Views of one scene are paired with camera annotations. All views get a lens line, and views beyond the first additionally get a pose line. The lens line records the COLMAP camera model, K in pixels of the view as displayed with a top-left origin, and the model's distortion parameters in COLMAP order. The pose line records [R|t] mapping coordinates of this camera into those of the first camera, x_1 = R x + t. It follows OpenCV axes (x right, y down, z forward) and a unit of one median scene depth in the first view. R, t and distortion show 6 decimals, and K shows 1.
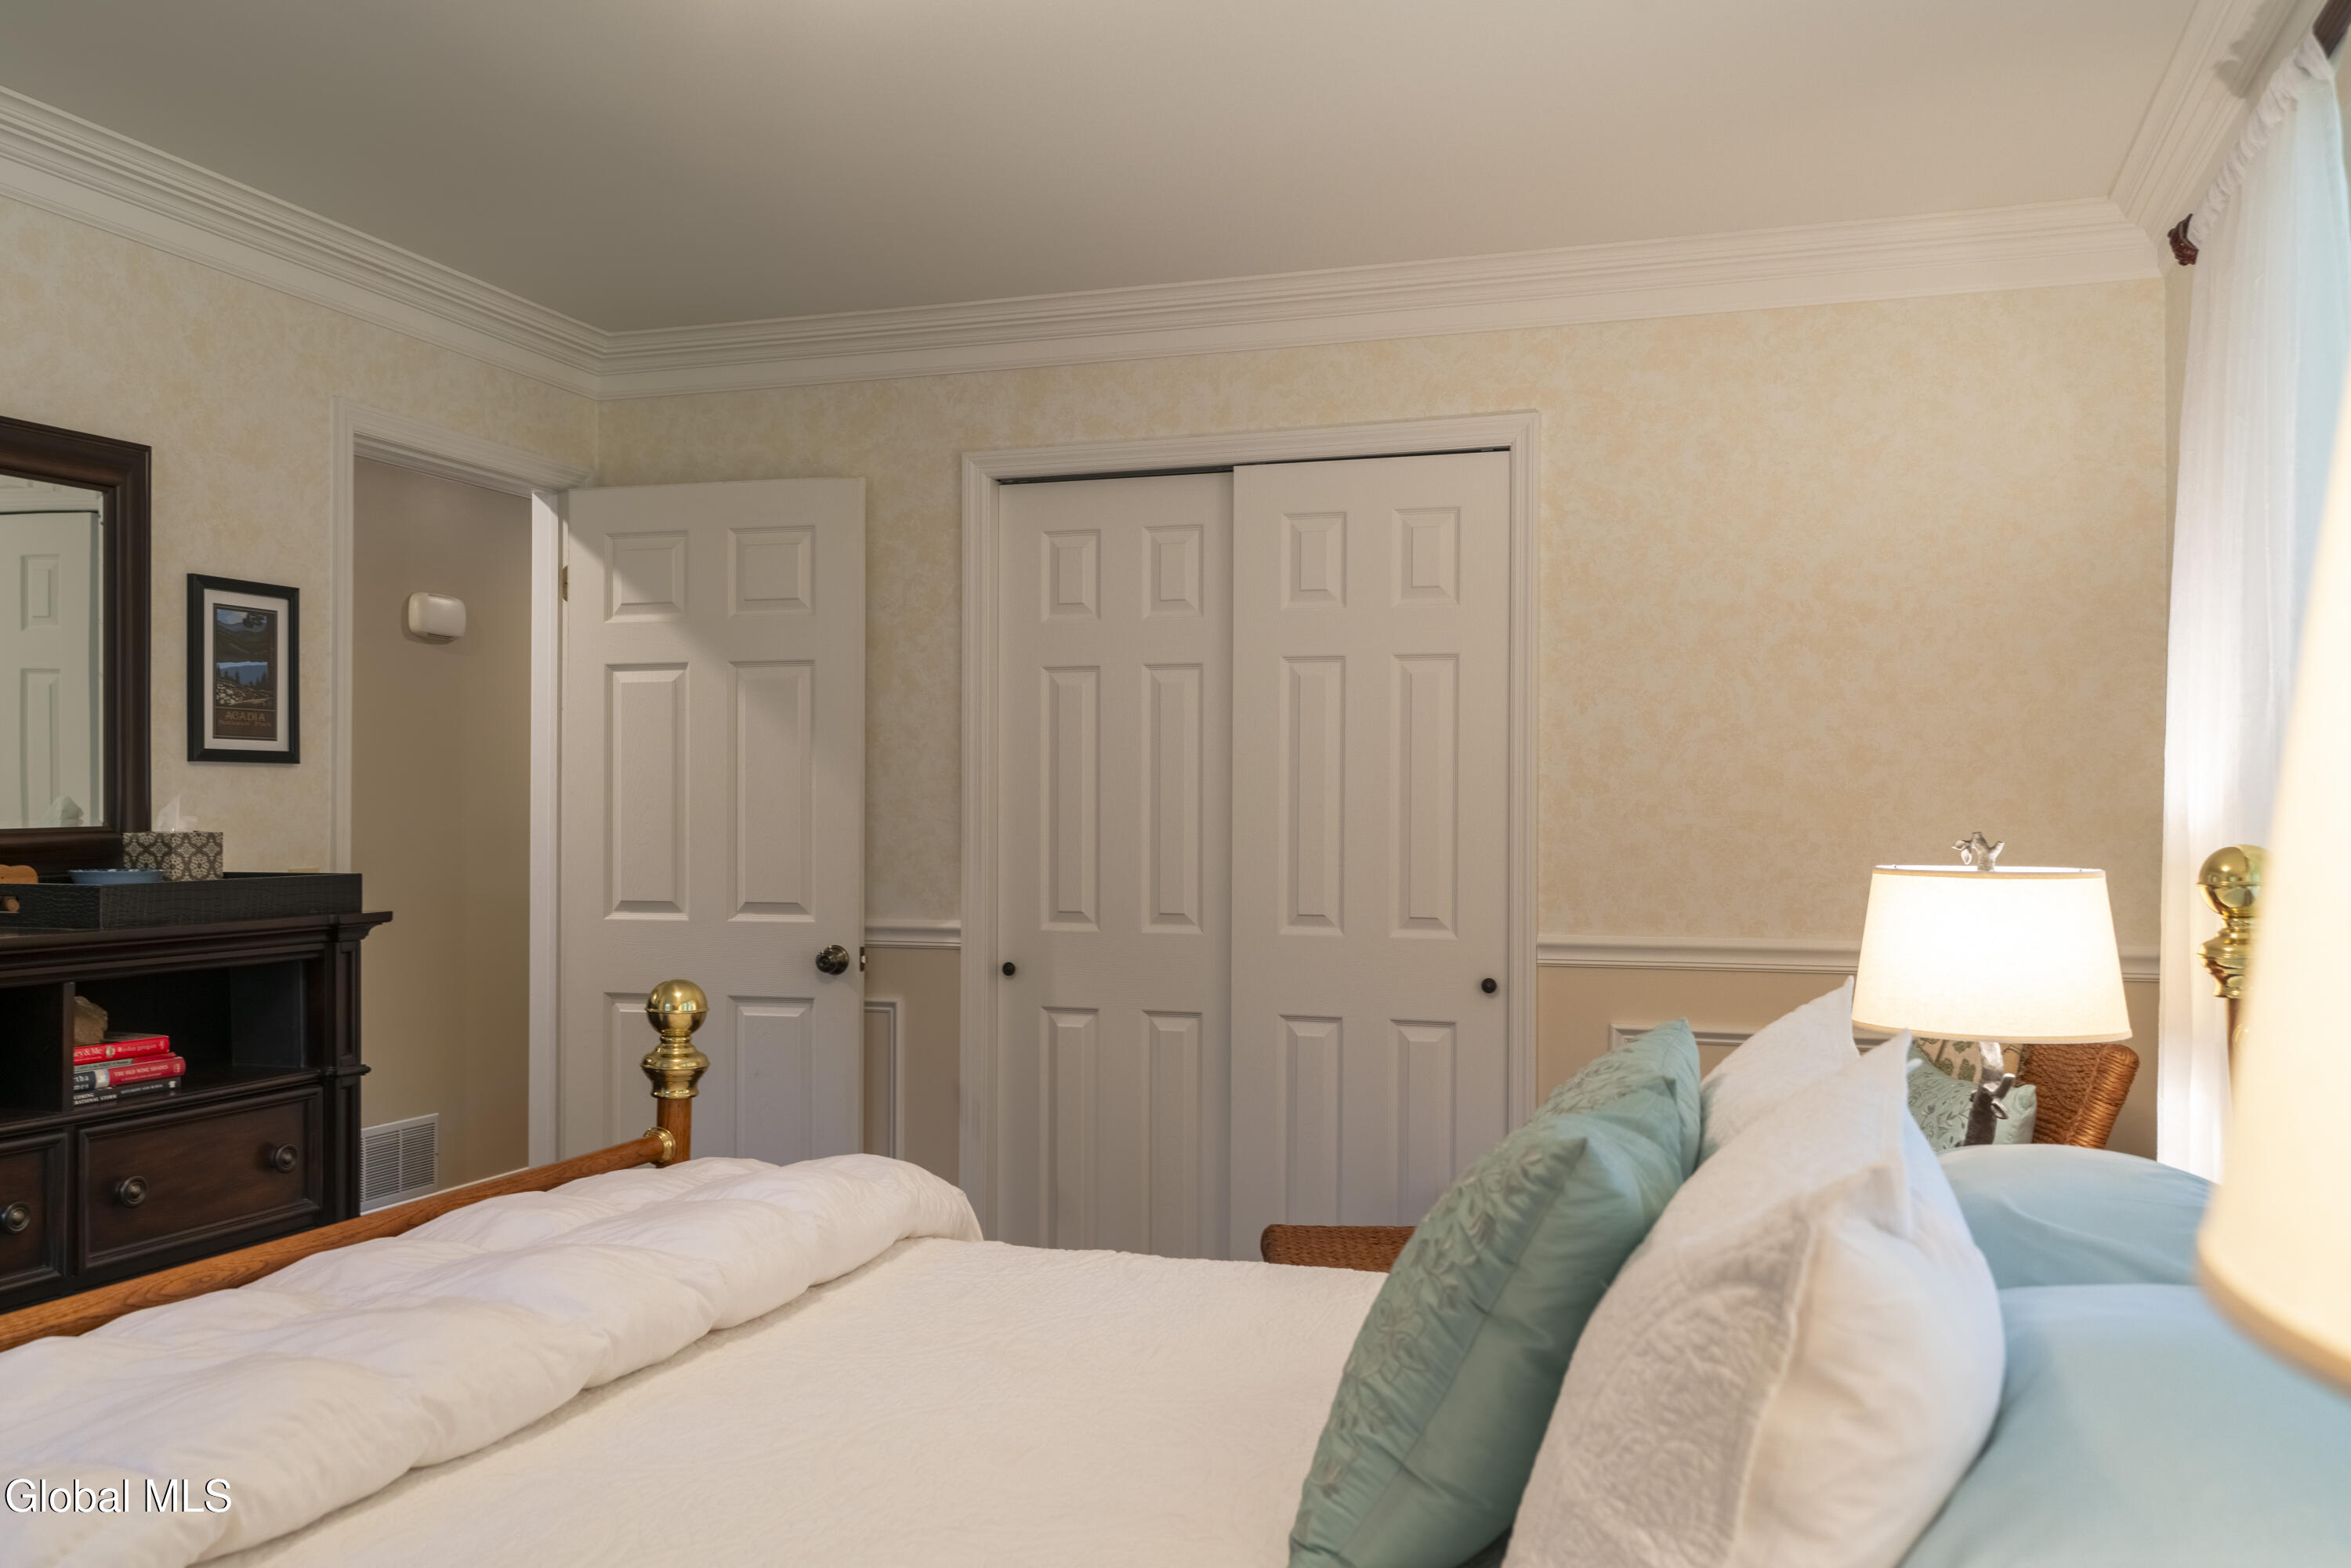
lens RADIAL K [[2006.6, 0, 1171.3], [0, 2006.6, 796.9], [0, 0, 1]] dist [0.004213, -0.000041]
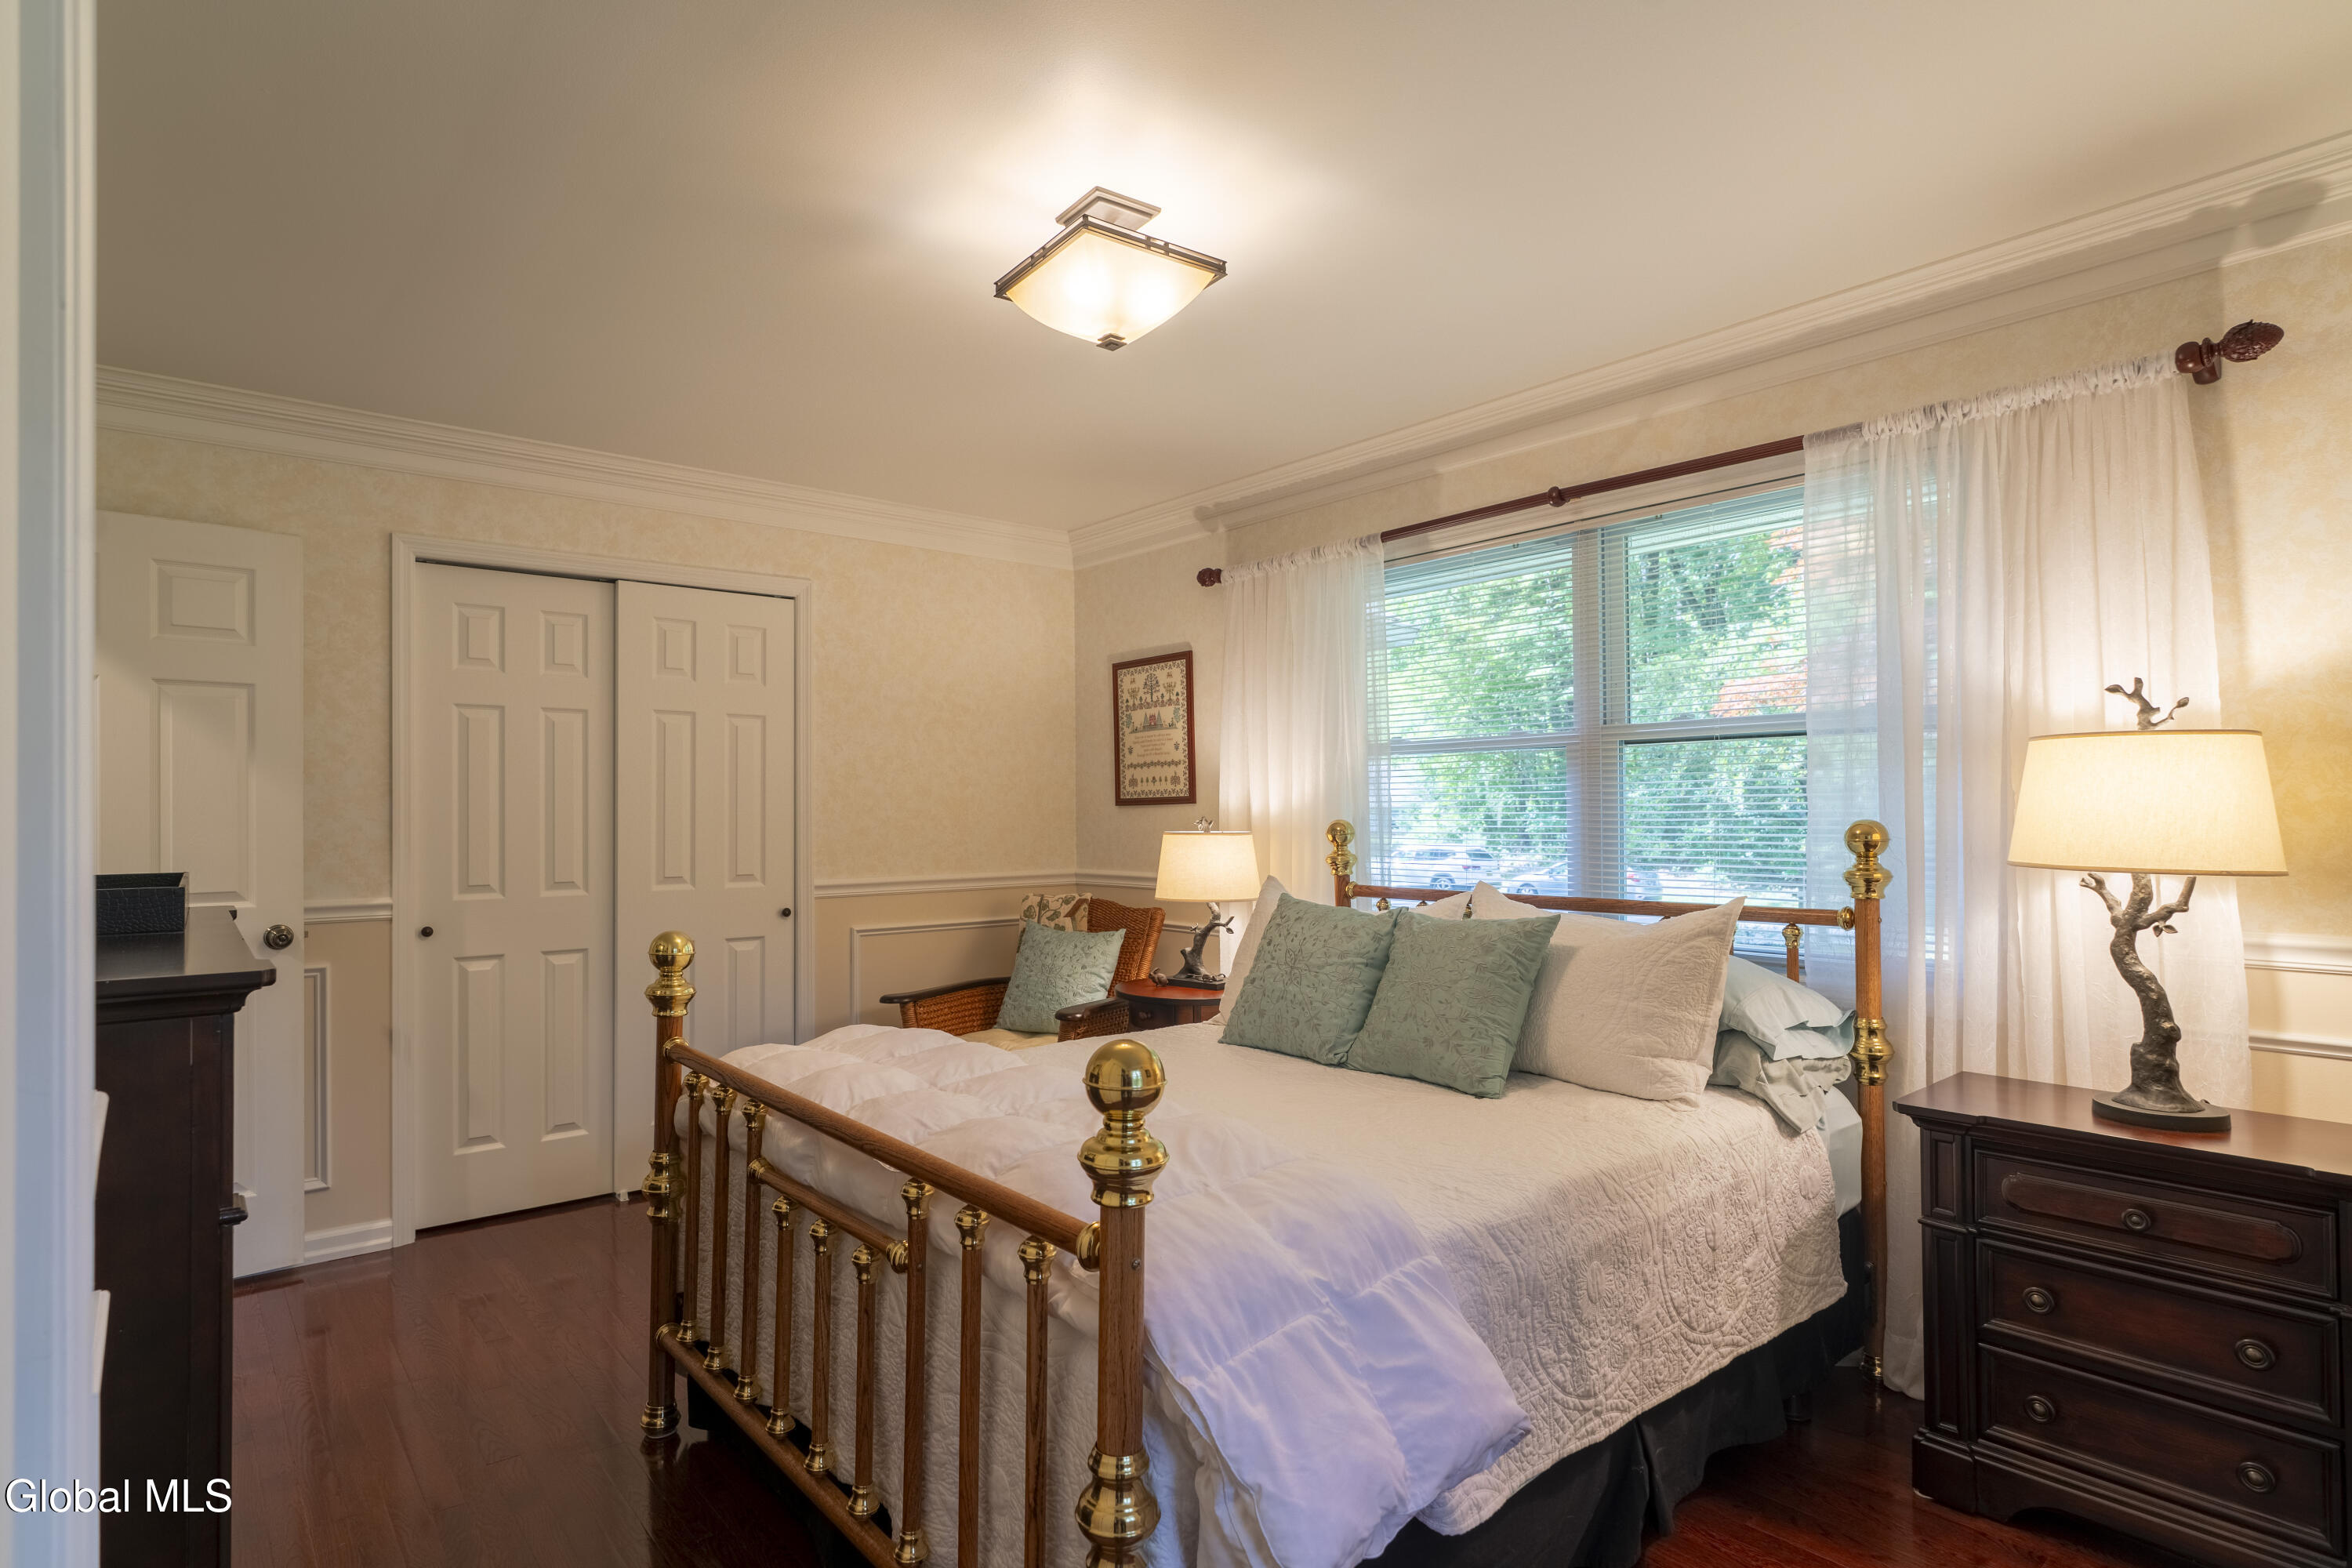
lens RADIAL K [[1241.1, 0, 1164.6], [0, 1241.1, 792.7], [0, 0, 1]] dist [0.002107, -0.000035]
pose [[0.514805, 0.007599, 0.857274, -0.544939], [-0.001449, 0.999967, -0.007993, 0.000608], [-0.857306, 0.002873, 0.514799, 0.172502]]
